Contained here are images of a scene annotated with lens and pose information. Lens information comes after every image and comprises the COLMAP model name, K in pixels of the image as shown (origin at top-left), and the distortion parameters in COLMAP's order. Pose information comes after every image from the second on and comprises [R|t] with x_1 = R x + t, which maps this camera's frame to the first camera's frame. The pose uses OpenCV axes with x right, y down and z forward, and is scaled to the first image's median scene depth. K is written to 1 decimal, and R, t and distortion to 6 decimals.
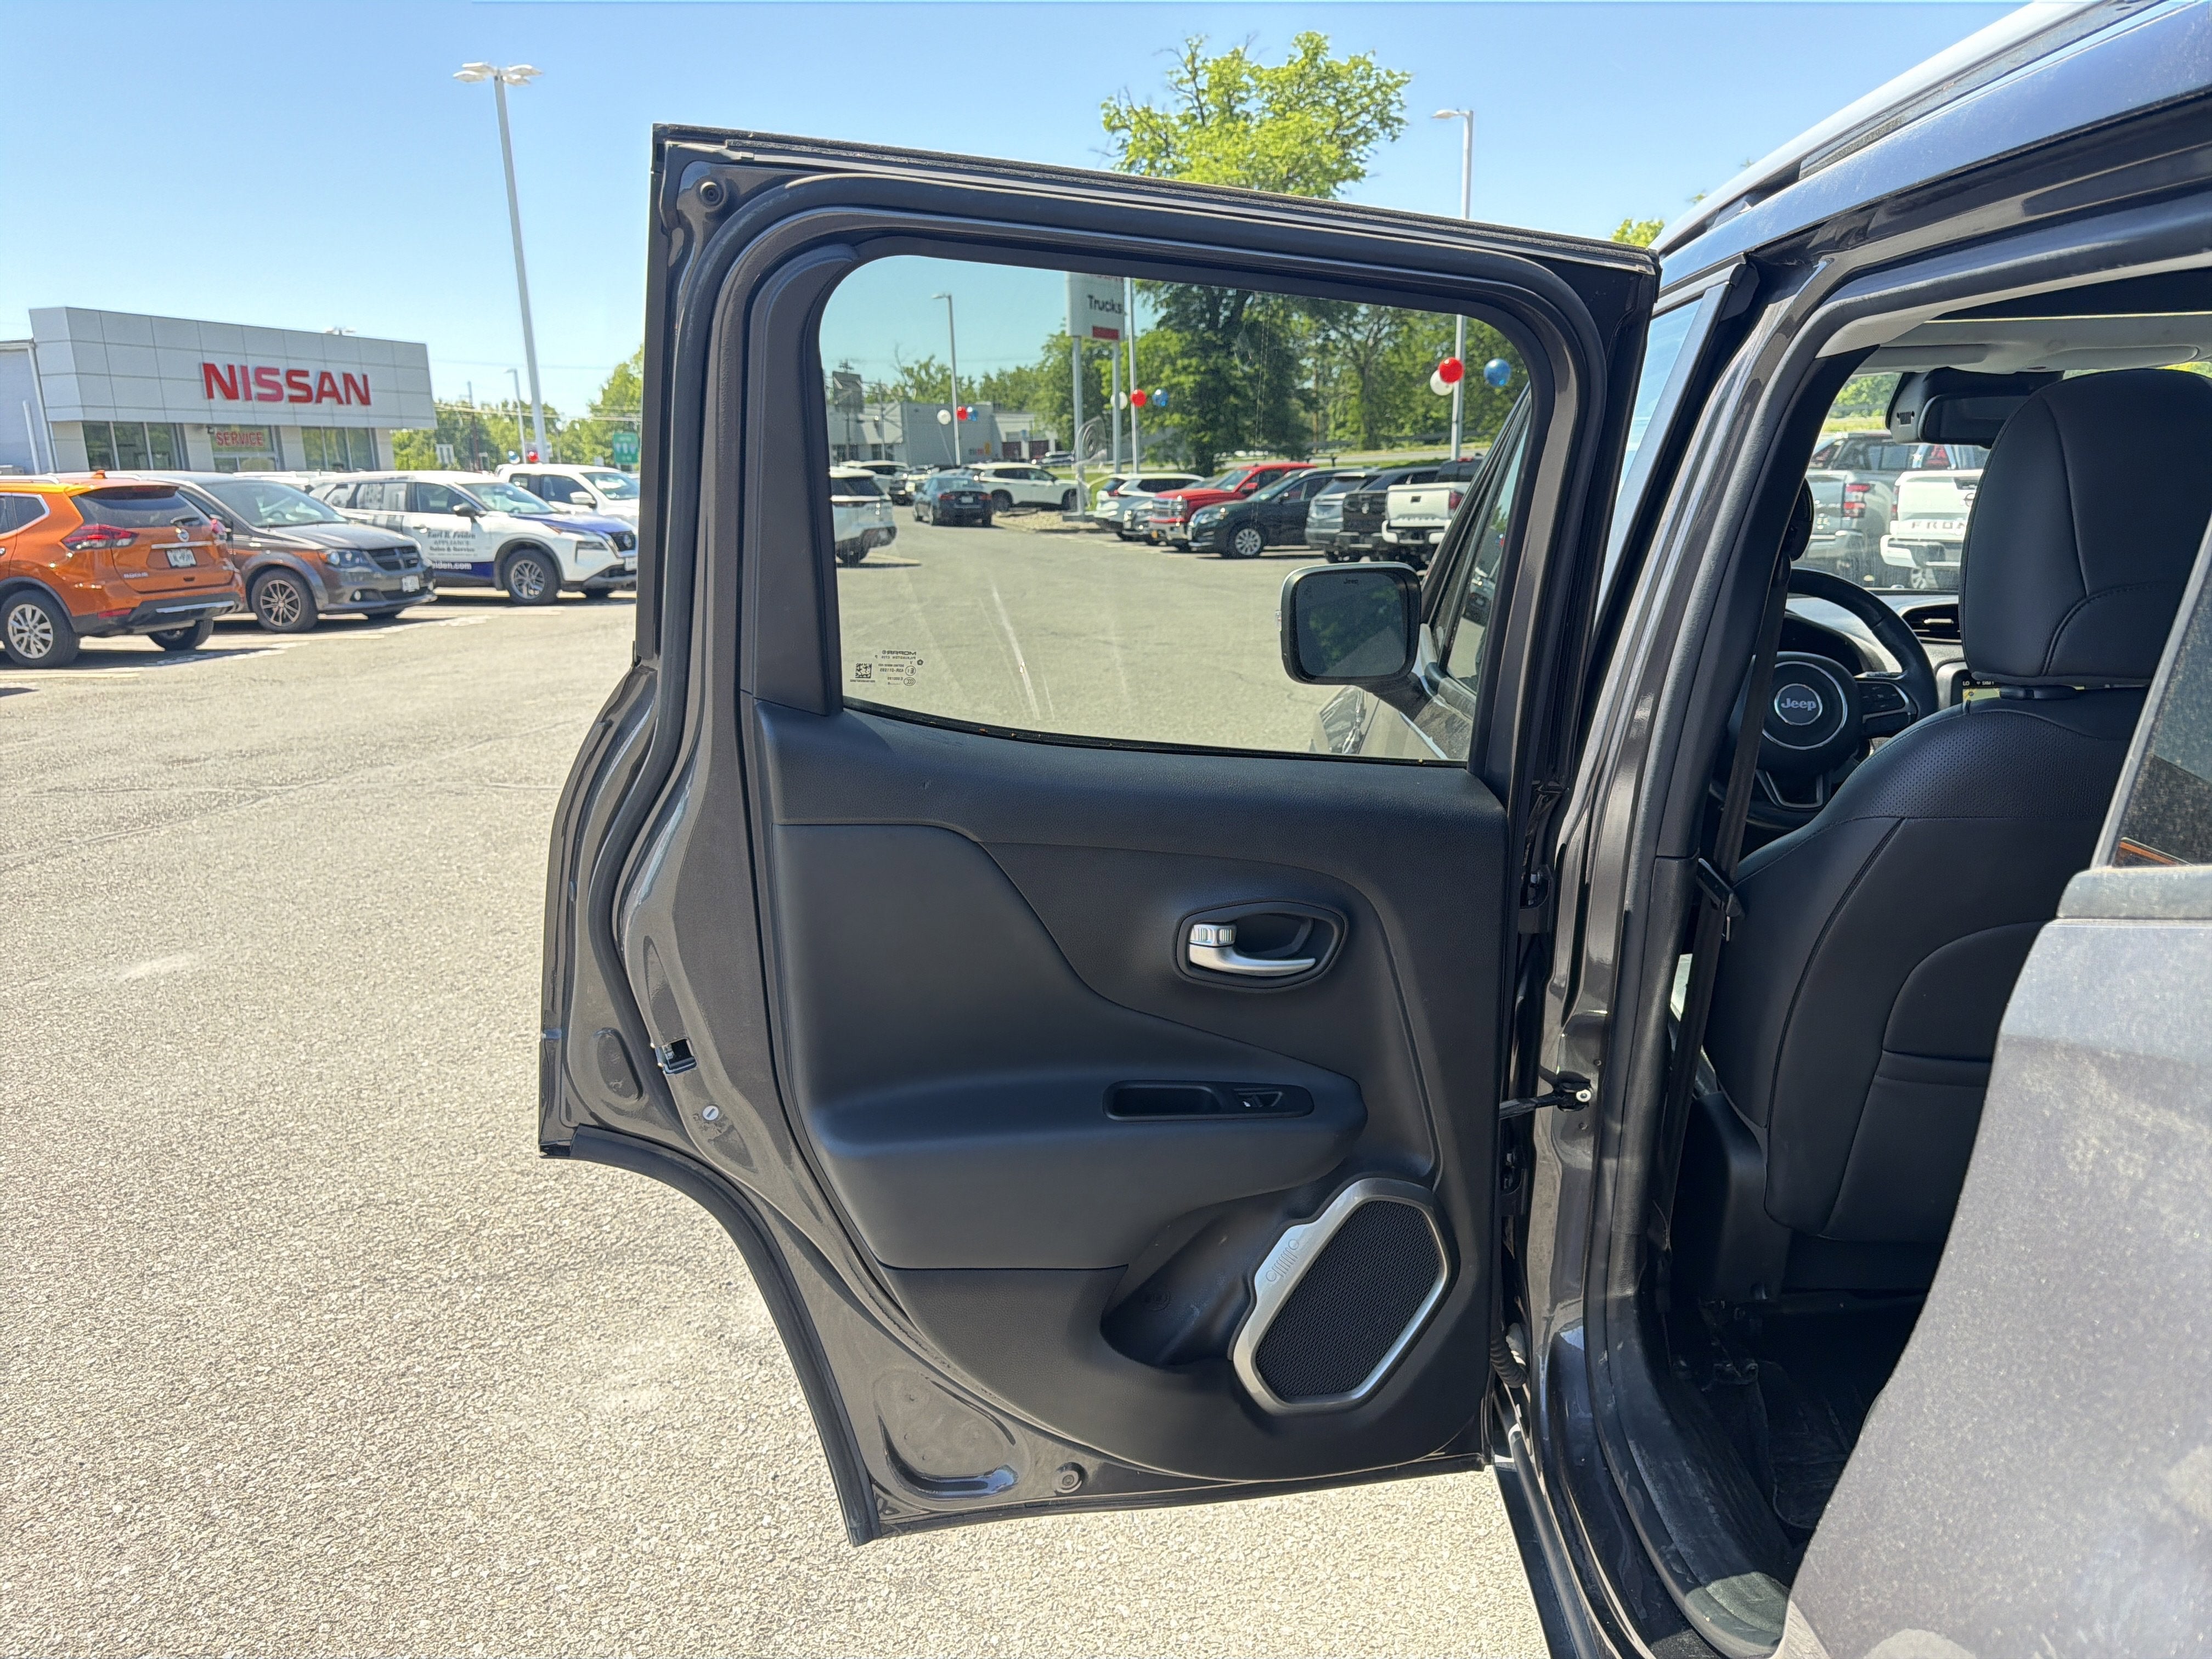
lens RADIAL K [[1624.1, 0, 1128.2], [0, 1624.1, 835.8], [0, 0, 1]] dist [0.008756, -0.011049]
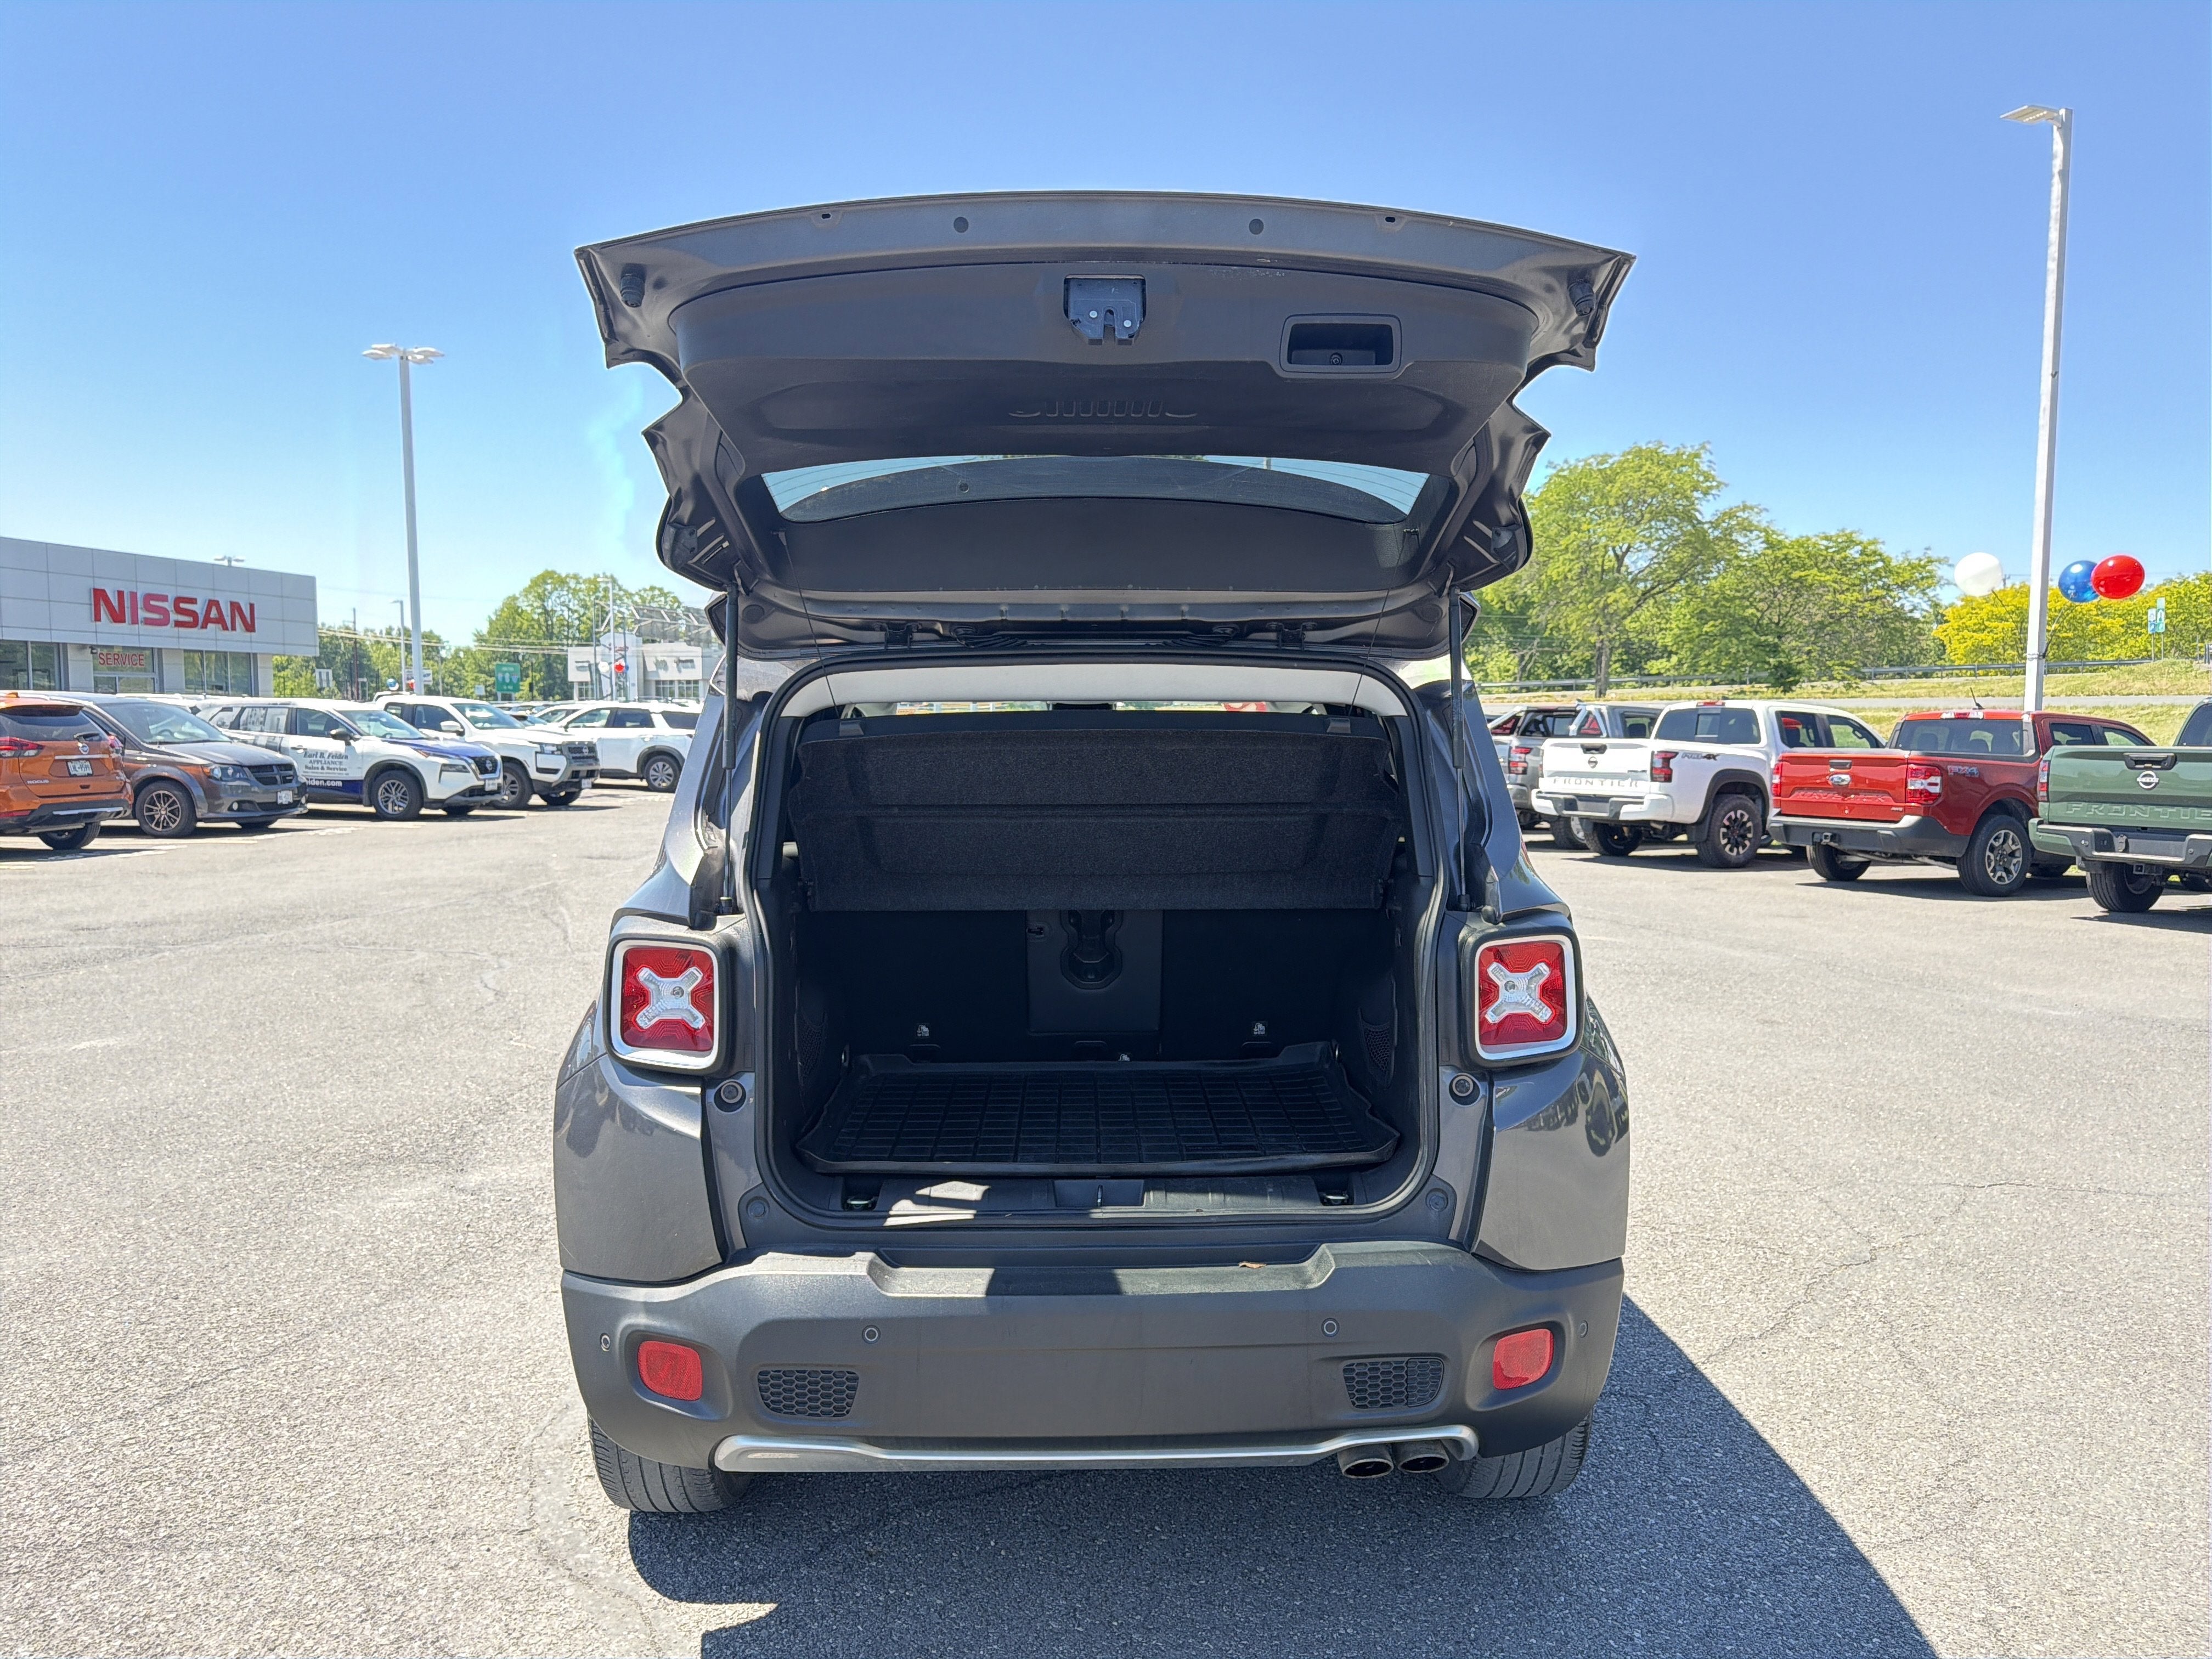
lens RADIAL K [[1624.1, 0, 1128.2], [0, 1624.1, 835.8], [0, 0, 1]] dist [0.008756, -0.011049]
pose [[0.997078, 0.025261, 0.072098, 0.047445], [-0.014410, 0.988997, -0.147231, 0.023112], [-0.075024, 0.145762, 0.986471, -0.119325]]
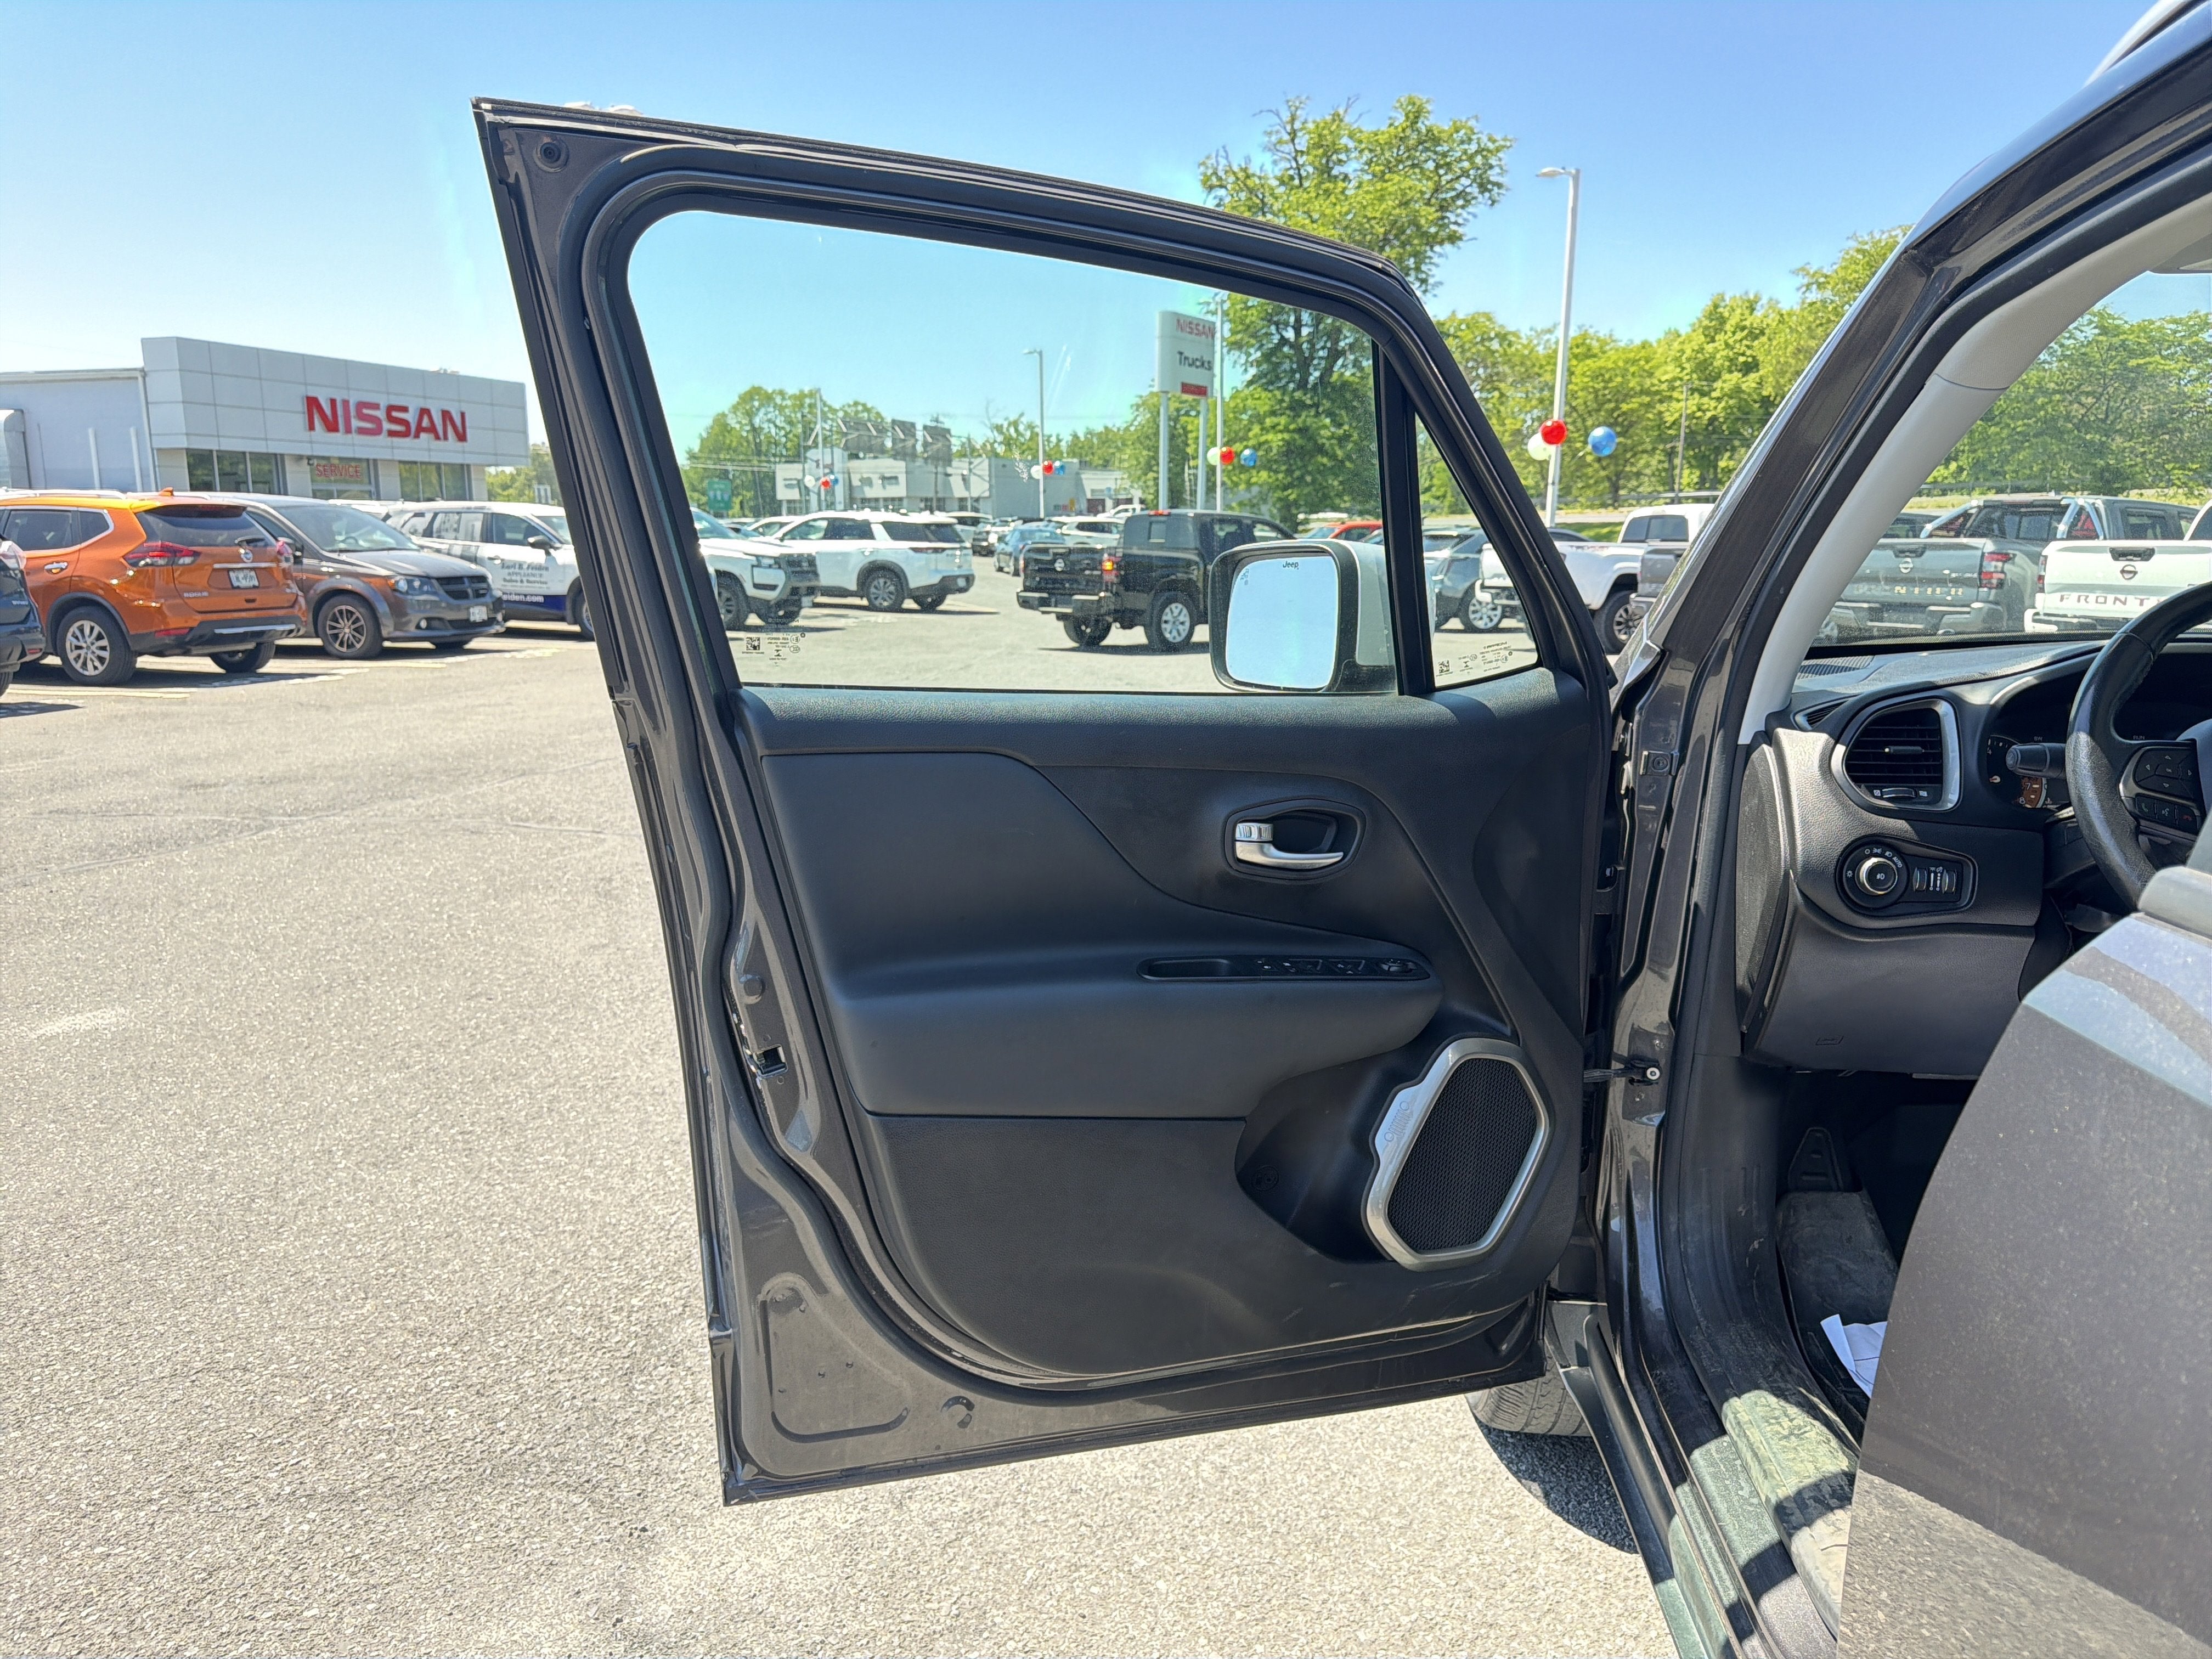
lens RADIAL K [[1613.5, 0, 1121.9], [0, 1613.5, 835.3], [0, 0, 1]] dist [0.049425, -0.074300]
pose [[0.998142, 0.037624, -0.047923, -0.001143], [-0.039291, 0.998638, -0.034340, -0.002609], [0.046566, 0.036159, 0.998261, 0.037431]]
